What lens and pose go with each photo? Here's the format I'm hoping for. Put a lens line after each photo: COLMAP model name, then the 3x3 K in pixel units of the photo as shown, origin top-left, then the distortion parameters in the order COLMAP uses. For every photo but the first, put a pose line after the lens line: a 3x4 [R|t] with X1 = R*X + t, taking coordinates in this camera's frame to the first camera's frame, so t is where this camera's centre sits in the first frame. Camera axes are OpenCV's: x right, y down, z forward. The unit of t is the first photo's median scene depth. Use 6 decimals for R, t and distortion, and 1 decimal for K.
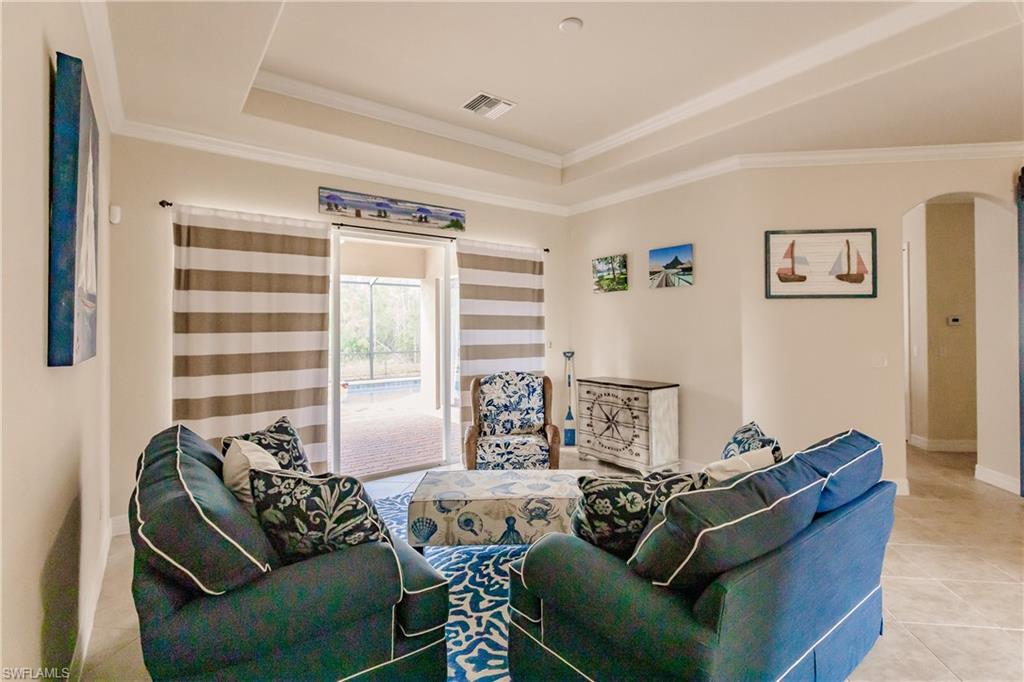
lens RADIAL K [[490.5, 0, 515.2], [0, 490.5, 322.0], [0, 0, 1]] dist [0.001030, 0.000046]
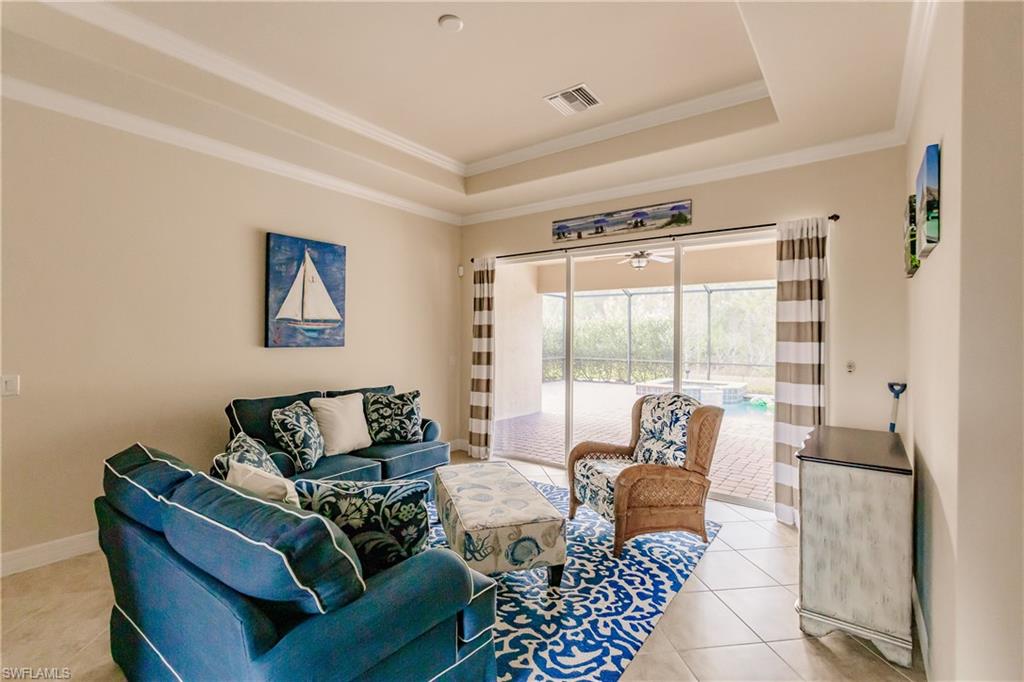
lens RADIAL K [[452.7, 0, 515.5], [0, 452.7, 336.3], [0, 0, 1]] dist [0.000302, 0.000051]
pose [[0.281963, 0.009273, -0.959380, 0.629383], [-0.002079, 0.999957, 0.009055, 0.003121], [0.959423, -0.000559, 0.281970, 0.547810]]
